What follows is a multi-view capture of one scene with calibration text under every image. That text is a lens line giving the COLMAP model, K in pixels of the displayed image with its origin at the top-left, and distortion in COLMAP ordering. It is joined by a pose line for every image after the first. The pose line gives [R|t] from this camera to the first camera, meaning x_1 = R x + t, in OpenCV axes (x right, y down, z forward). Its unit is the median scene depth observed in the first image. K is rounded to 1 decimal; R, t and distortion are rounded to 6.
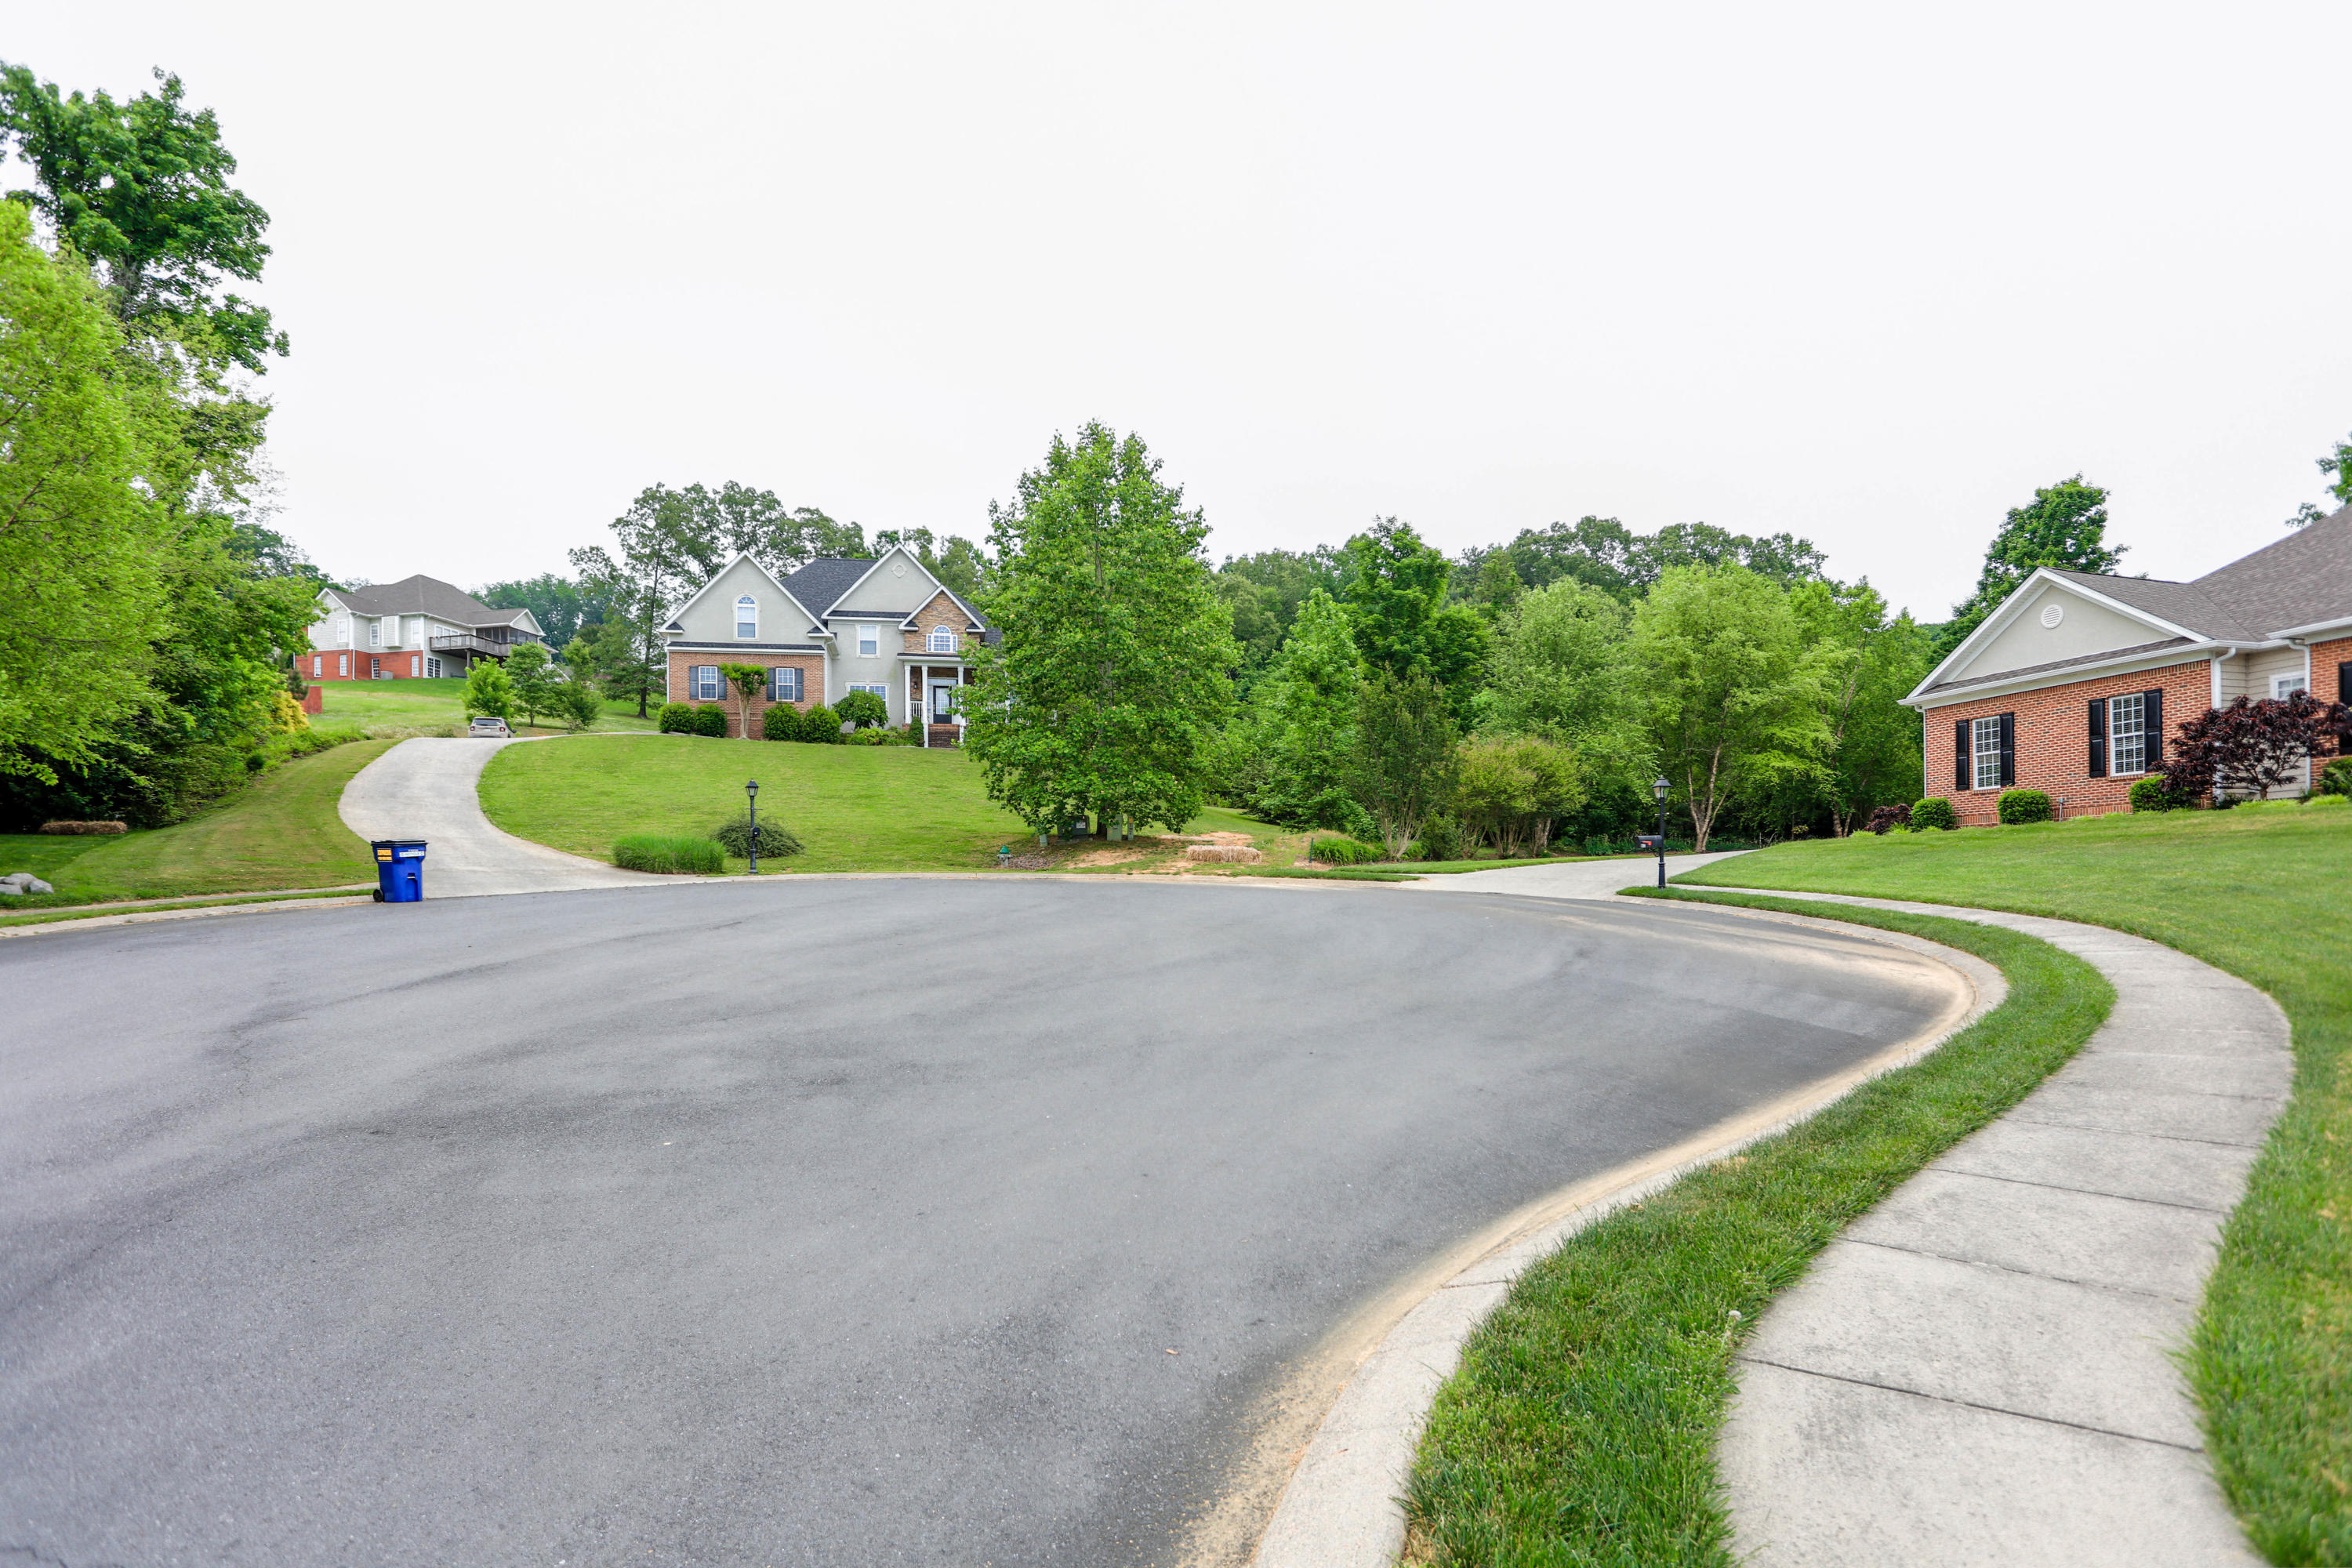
lens RADIAL K [[1217.0, 0, 1188.4], [0, 1217.0, 866.5], [0, 0, 1]] dist [-0.002758, -0.000233]
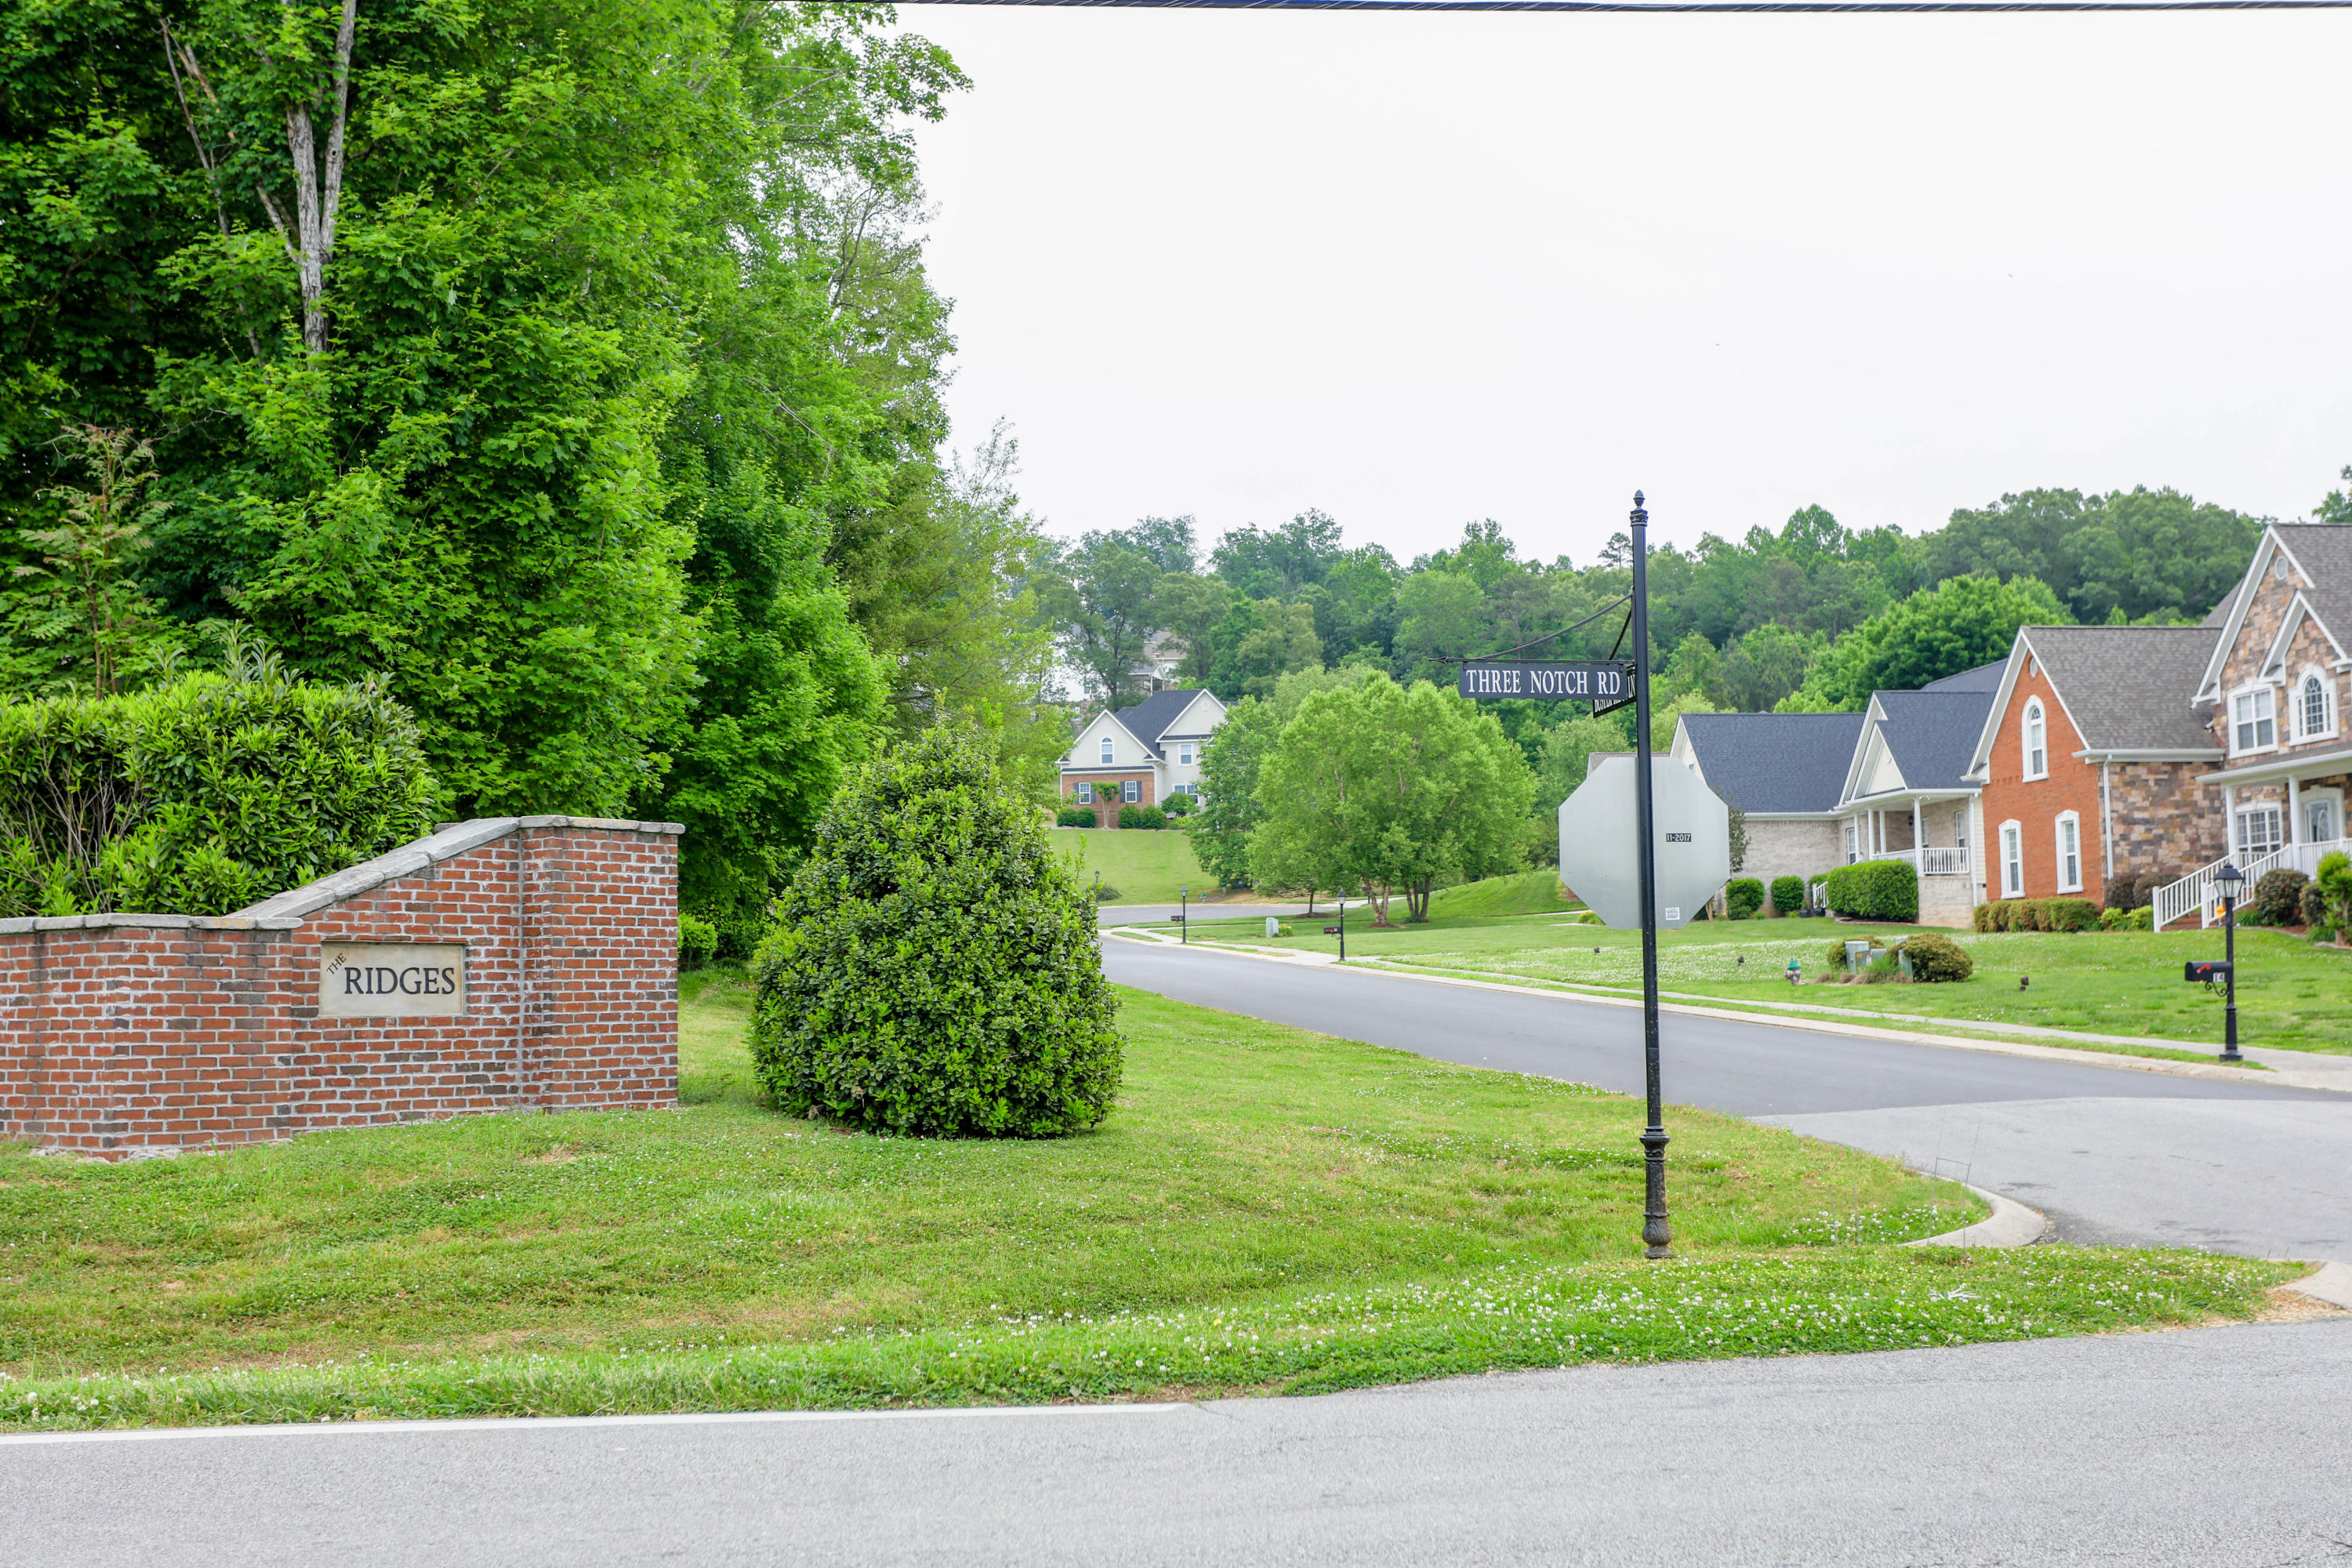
lens RADIAL K [[2675.5, 0, 1172.9], [0, 2675.5, 615.2], [0, 0, 1]] dist [0.014258, 0.002893]
pose [[0.938885, -0.058290, -0.339260, 1.360404], [0.017150, 0.992256, -0.123021, 0.073360], [0.343803, 0.109685, 0.932614, -3.347300]]
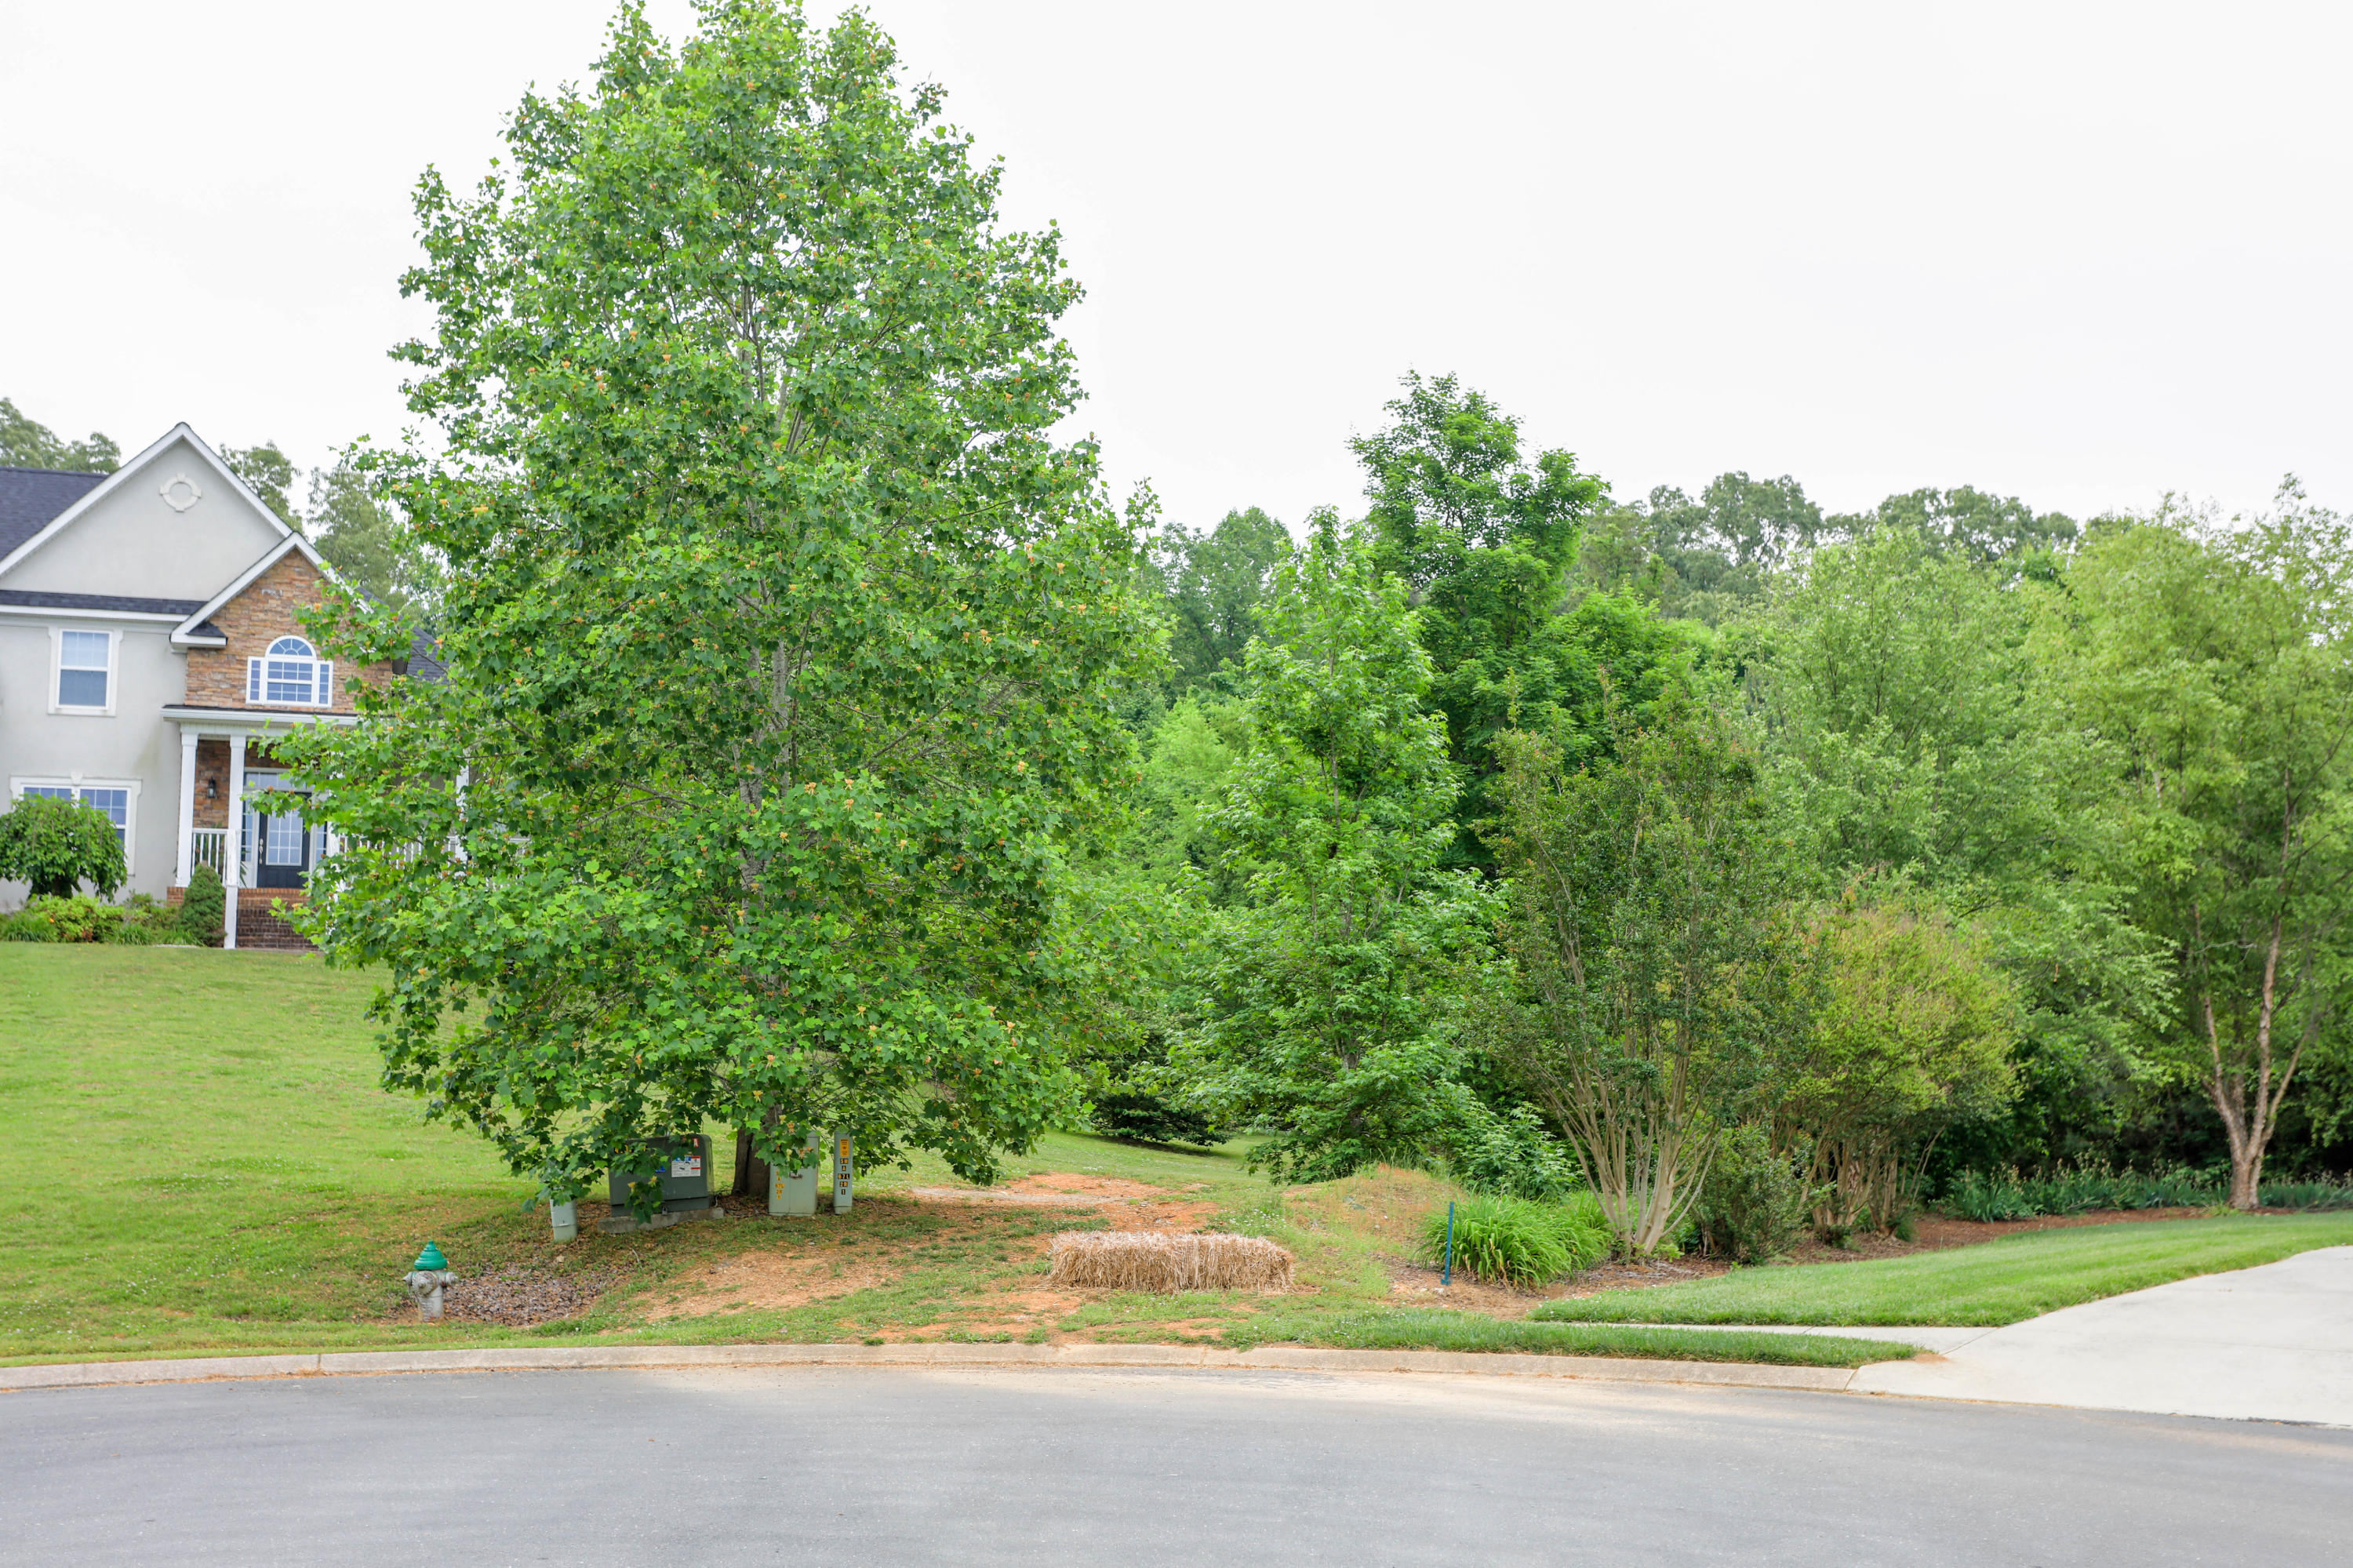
lens RADIAL K [[2624.6, 0, 1176.5], [0, 2624.6, 784.0], [0, 0, 1]] dist [0.024396, 0.045119]
pose [[0.992858, 0.003896, 0.119237, -0.038956], [0.016095, 0.985955, -0.166232, -0.014779], [-0.118210, 0.166964, 0.978851, 0.268924]]
